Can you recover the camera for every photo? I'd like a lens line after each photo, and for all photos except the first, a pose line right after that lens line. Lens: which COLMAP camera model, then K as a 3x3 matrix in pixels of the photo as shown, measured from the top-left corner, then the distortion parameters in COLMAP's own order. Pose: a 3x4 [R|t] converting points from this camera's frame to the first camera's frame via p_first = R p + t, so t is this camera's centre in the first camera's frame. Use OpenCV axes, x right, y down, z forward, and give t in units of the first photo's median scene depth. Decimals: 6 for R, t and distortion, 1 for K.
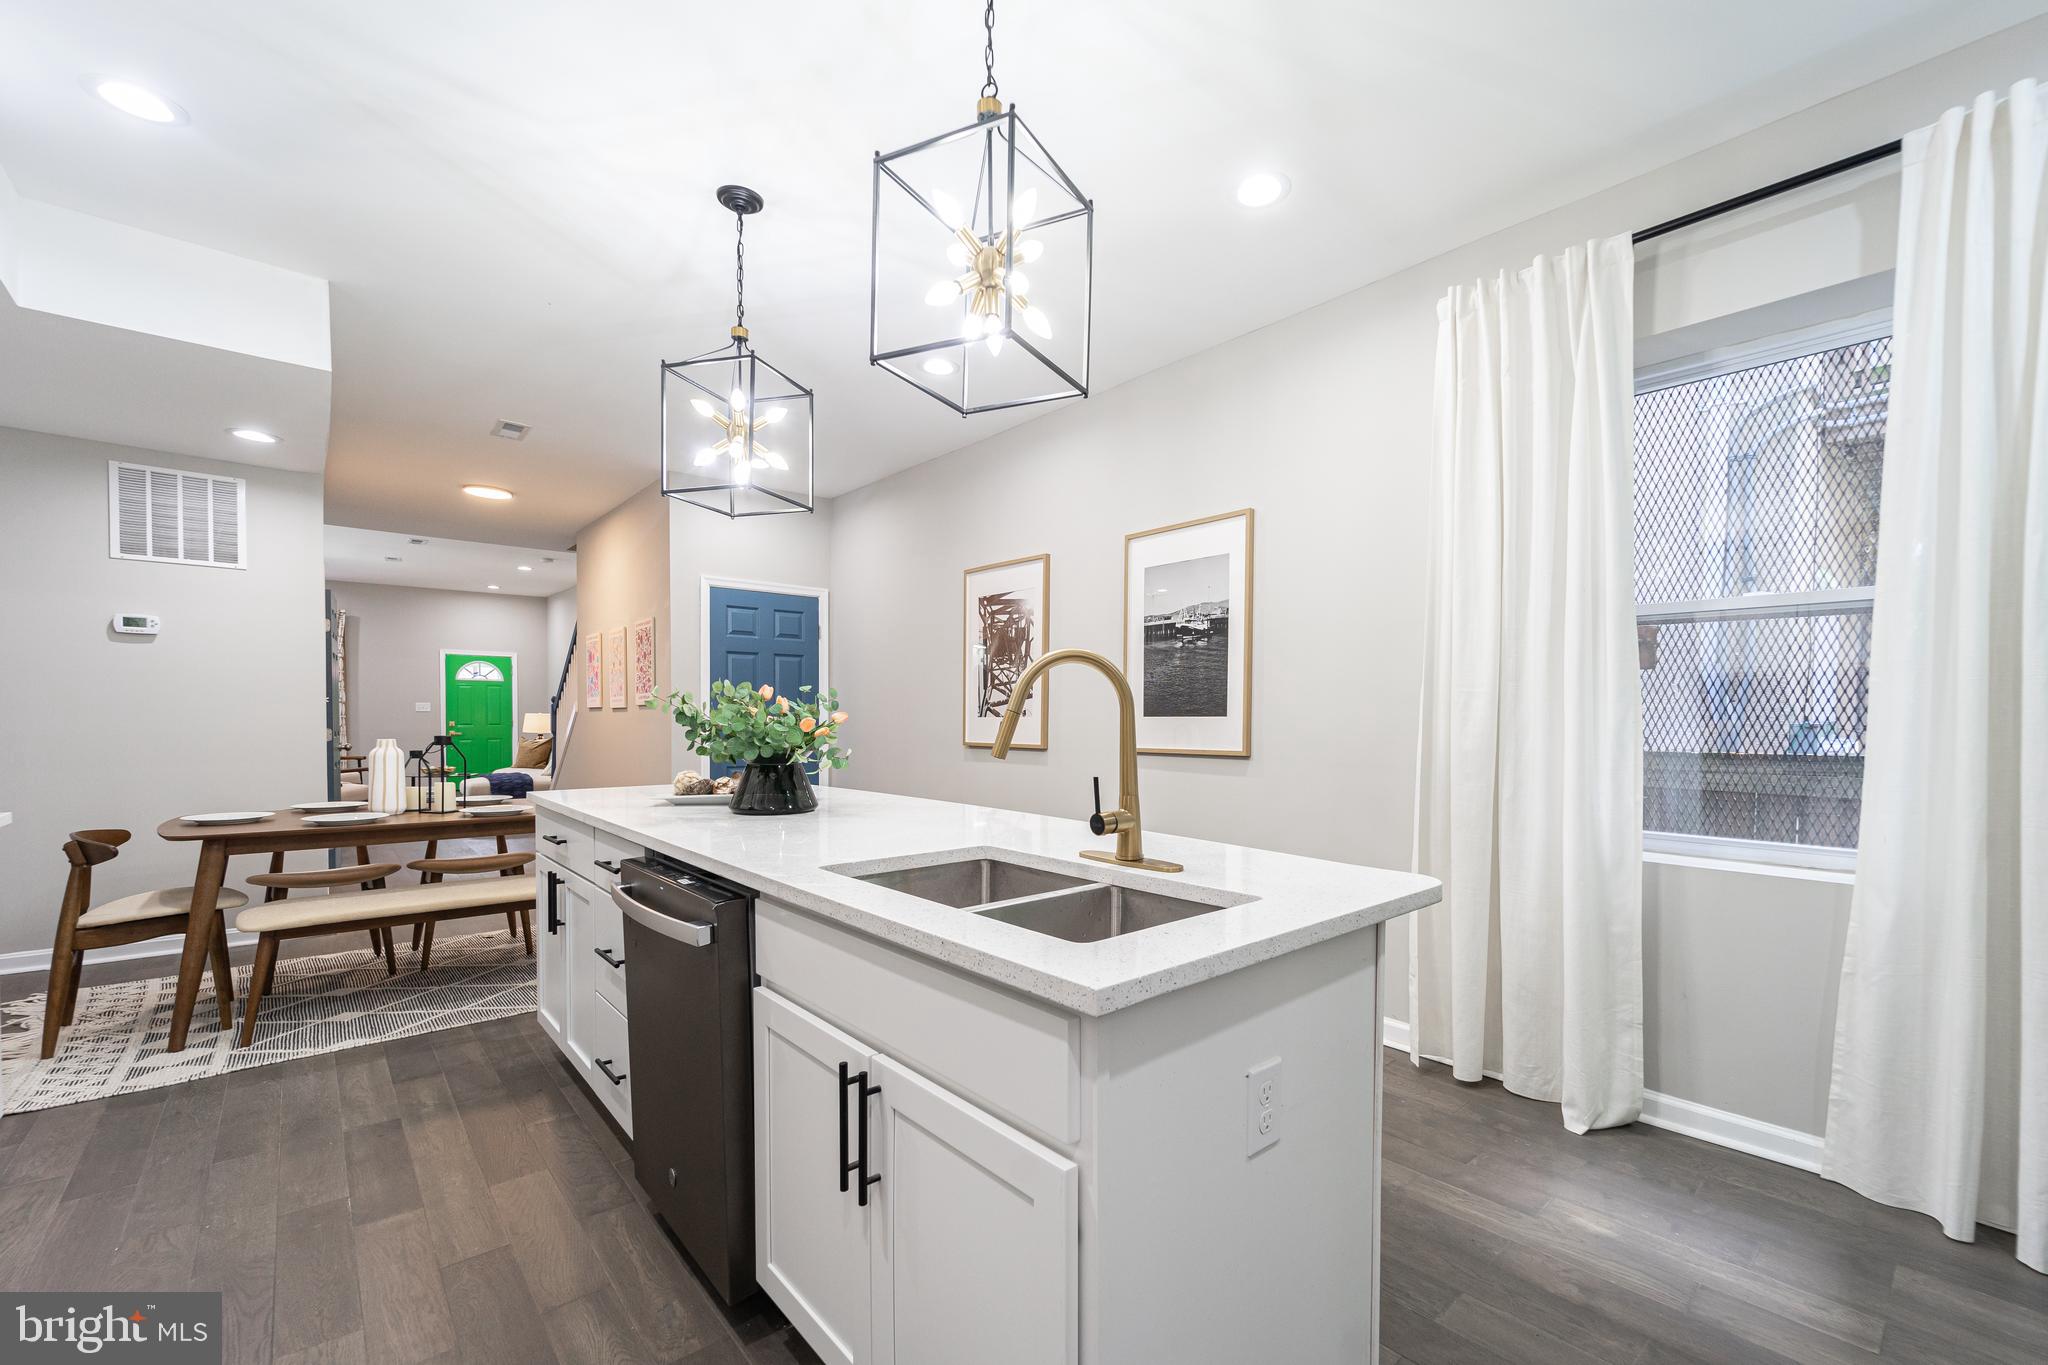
lens RADIAL K [[839.0, 0, 1115.4], [0, 839.0, 737.5], [0, 0, 1]] dist [-0.010079, -0.000364]
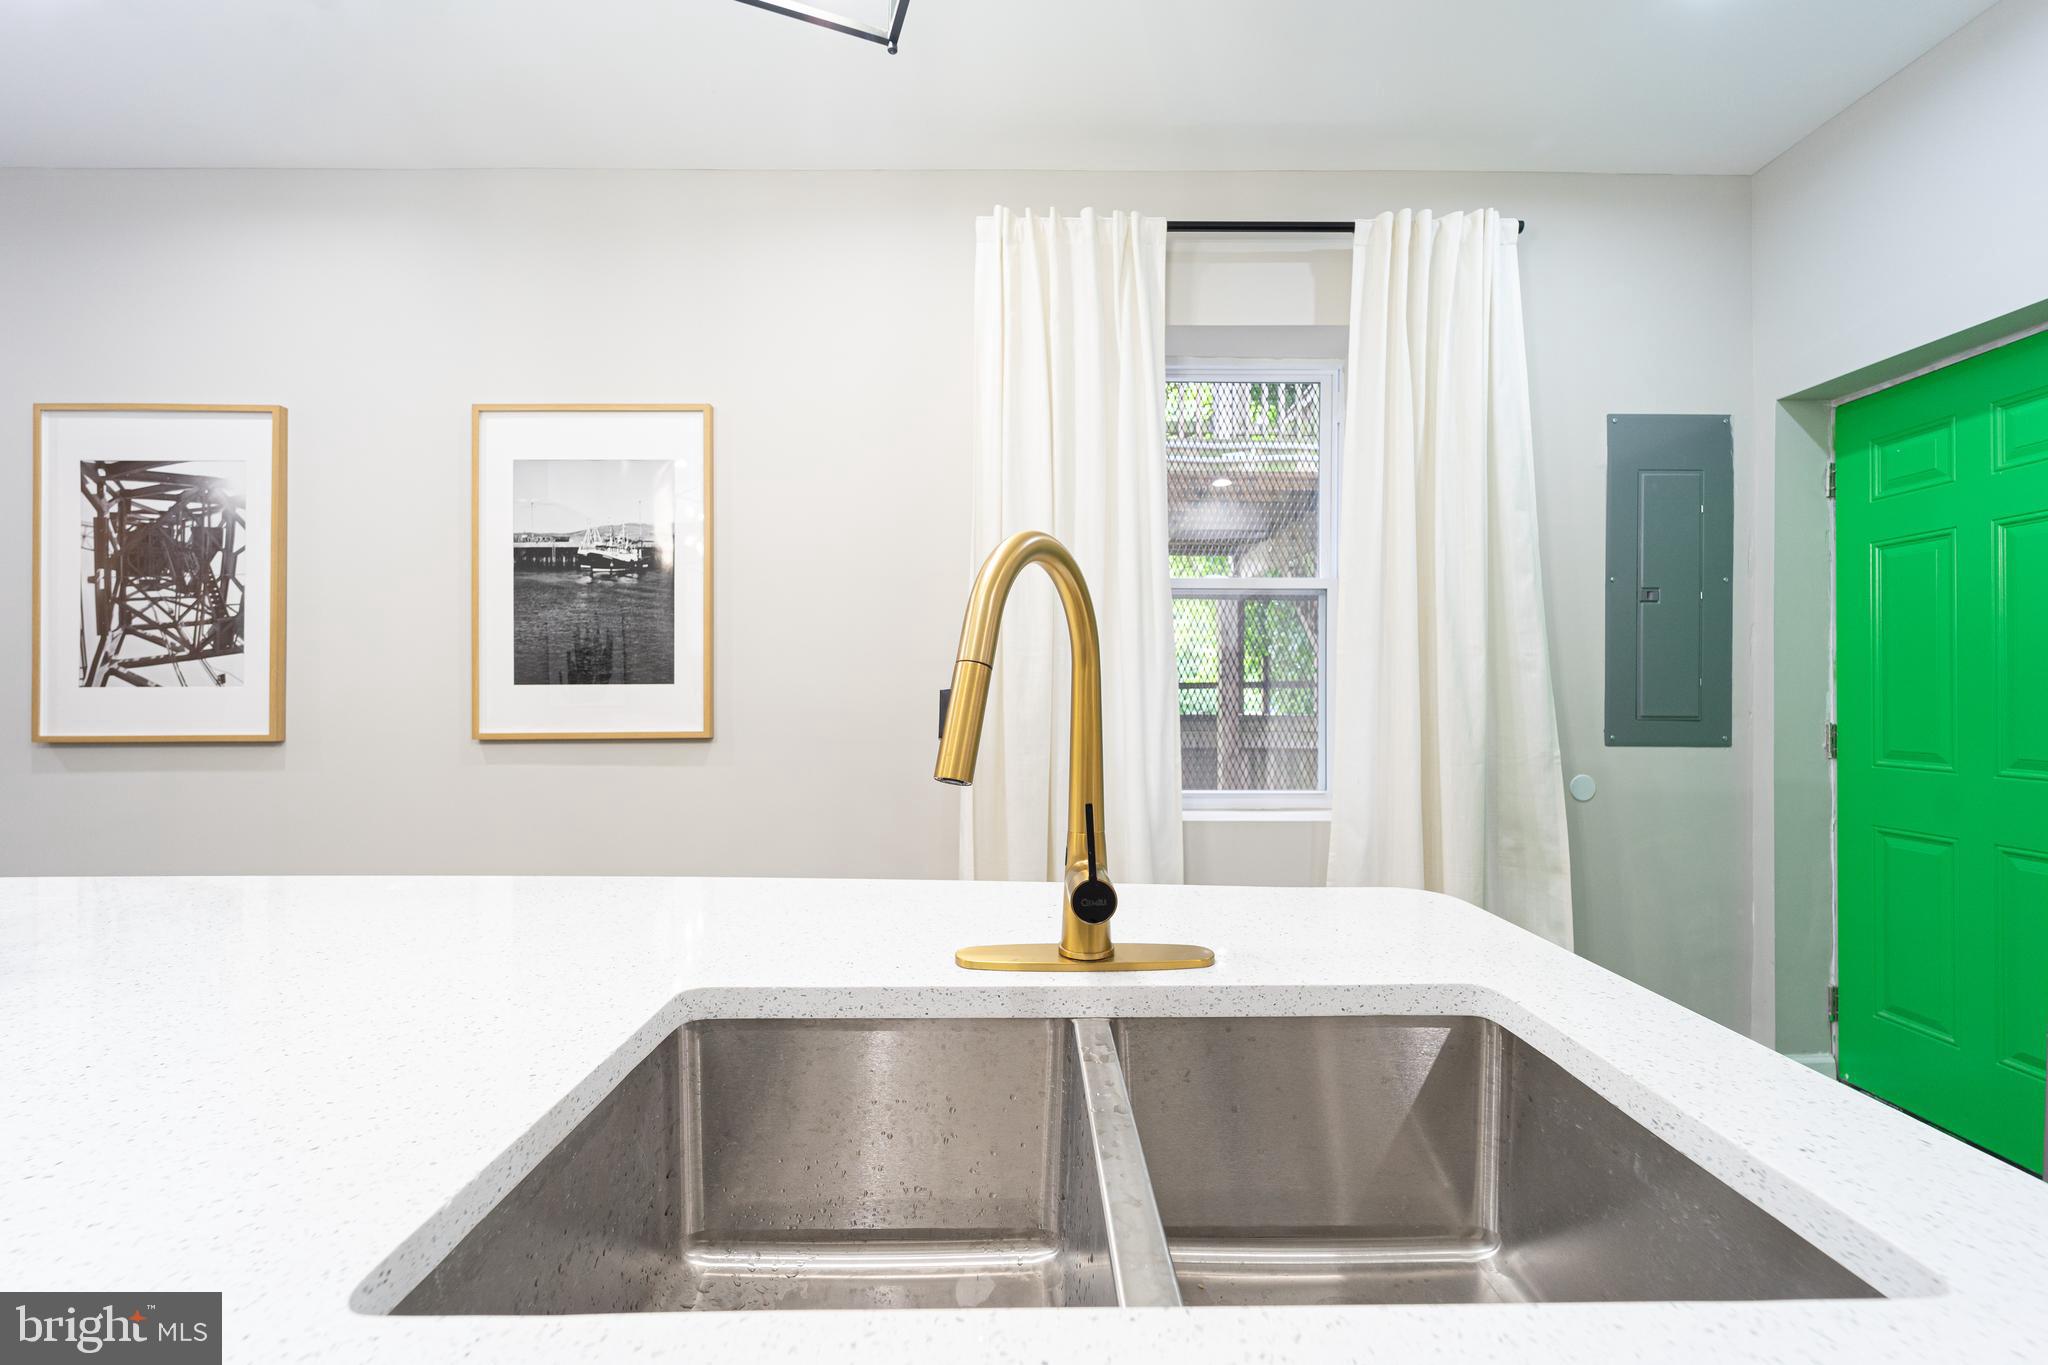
lens RADIAL K [[820.1, 0, 1029.2], [0, 820.1, 685.7], [0, 0, 1]] dist [0.003333, -0.002886]
pose [[0.690878, -0.005327, 0.722952, -0.156902], [0.021252, 0.999690, -0.012942, -0.007614], [-0.722659, 0.024306, 0.690777, 0.271297]]
